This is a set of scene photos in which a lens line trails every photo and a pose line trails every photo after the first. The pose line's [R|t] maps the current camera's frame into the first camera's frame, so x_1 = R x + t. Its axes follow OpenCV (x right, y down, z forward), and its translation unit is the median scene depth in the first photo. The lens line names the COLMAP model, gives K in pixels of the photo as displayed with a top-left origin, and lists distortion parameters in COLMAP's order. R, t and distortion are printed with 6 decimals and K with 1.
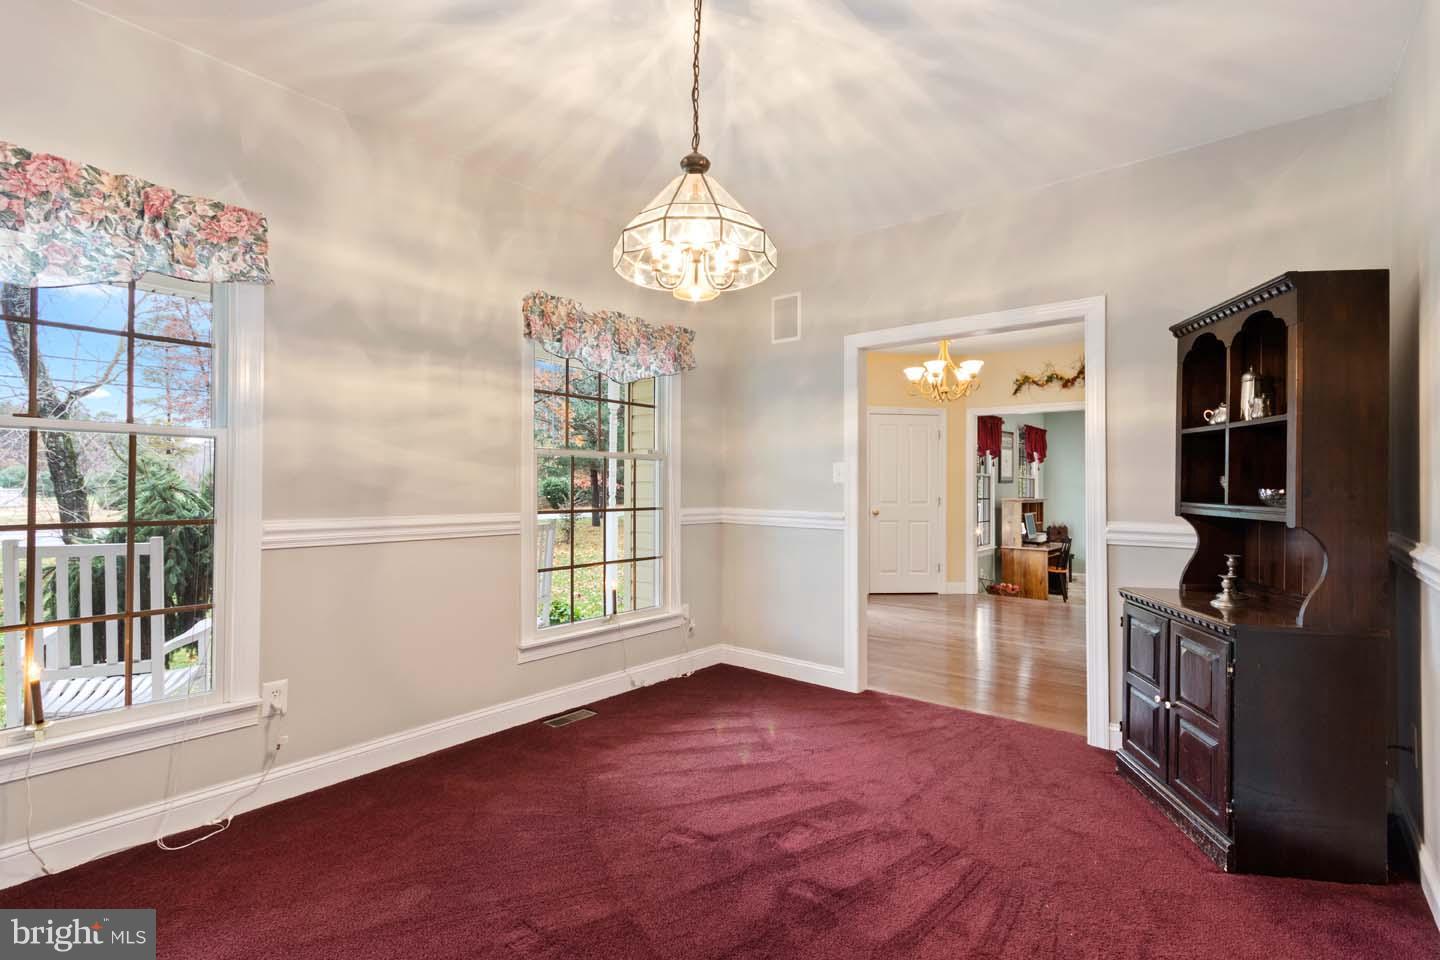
lens RADIAL K [[636.1, 0, 731.4], [0, 636.1, 479.7], [0, 0, 1]] dist [0.009605, -0.002970]
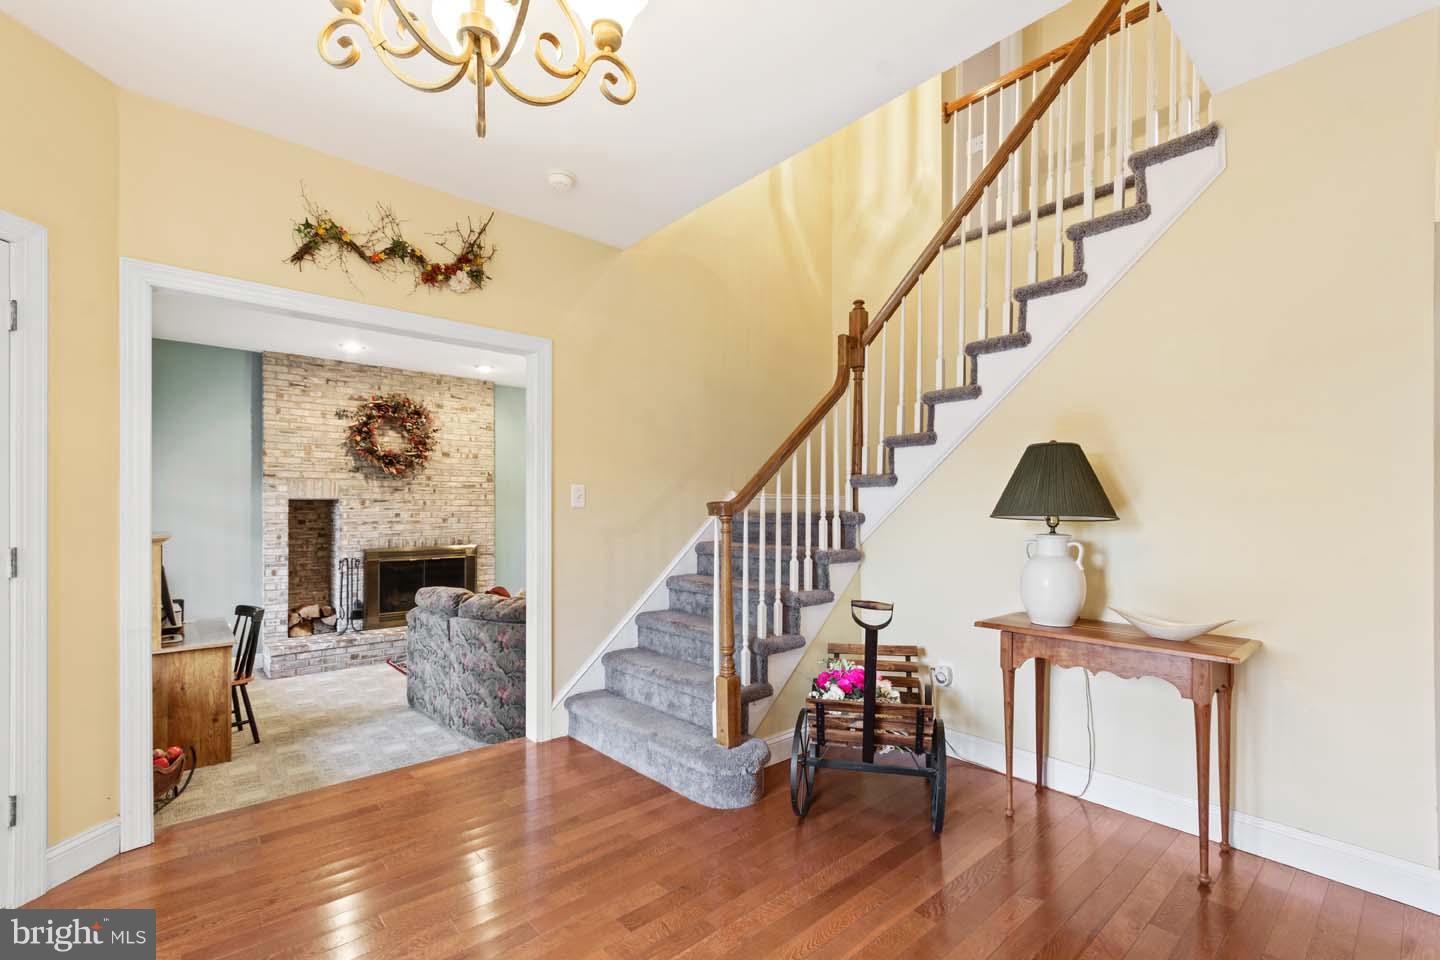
lens RADIAL K [[636.1, 0, 733.8], [0, 636.1, 504.2], [0, 0, 1]] dist [0.009605, -0.002970]
pose [[0.127606, -0.010365, 0.991771, 0.084581], [-0.003613, 0.999934, 0.010915, 0.003683], [-0.991818, -0.004976, 0.127560, 0.579295]]
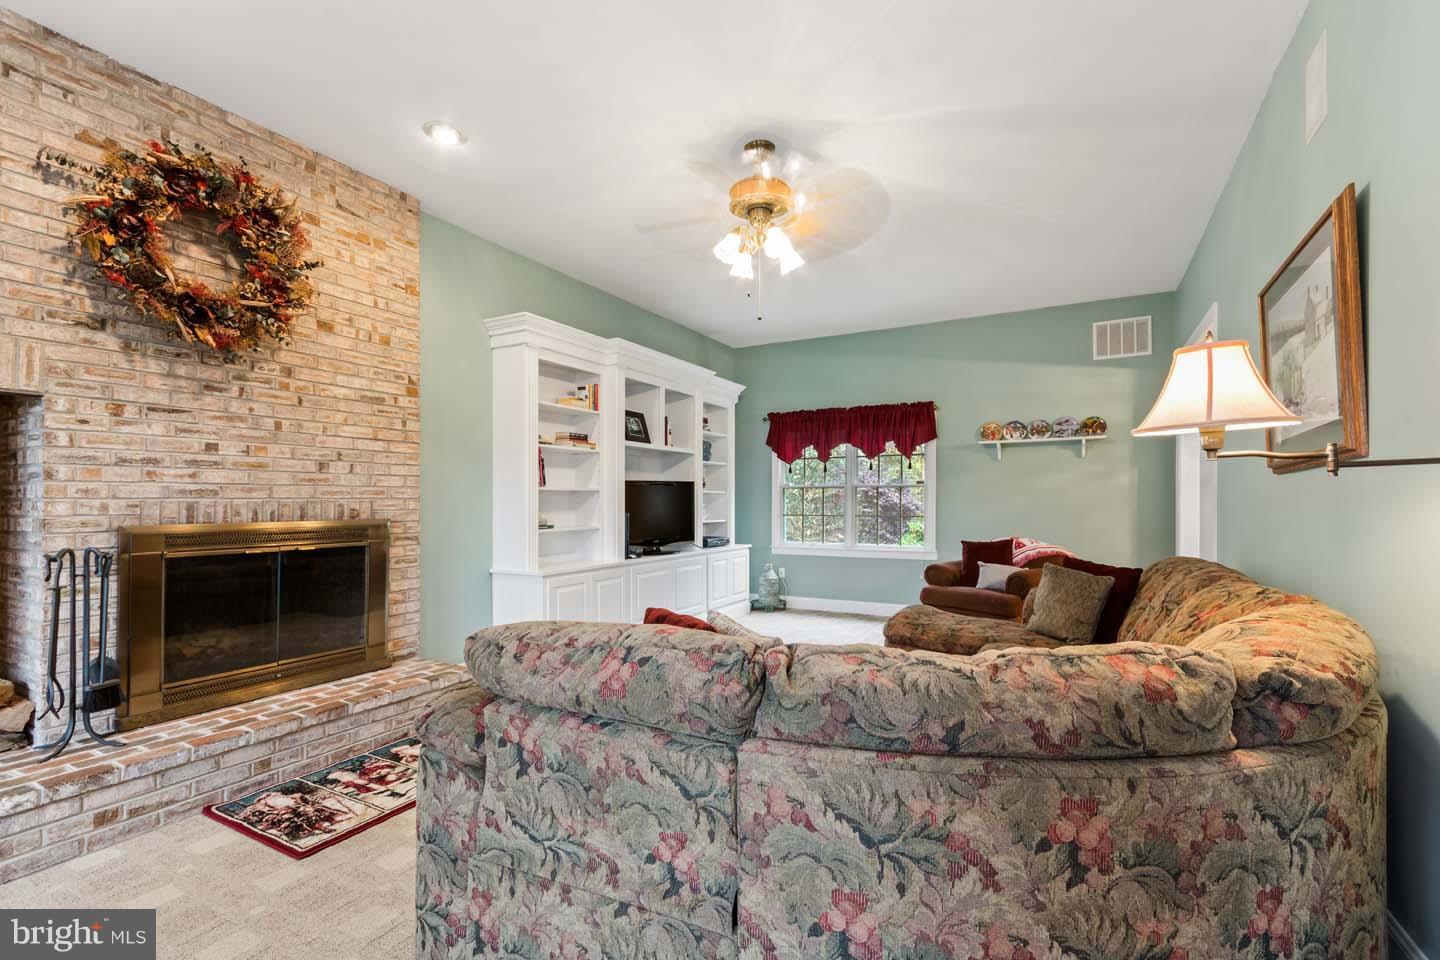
lens RADIAL K [[636.1, 0, 729.3], [0, 636.1, 494.7], [0, 0, 1]] dist [0.009605, -0.002970]
pose [[-0.205331, 0.000790, 0.978692, 0.235021], [-0.003501, 0.999993, -0.001542, 0.024727], [-0.978686, -0.003743, -0.205326, 0.717494]]
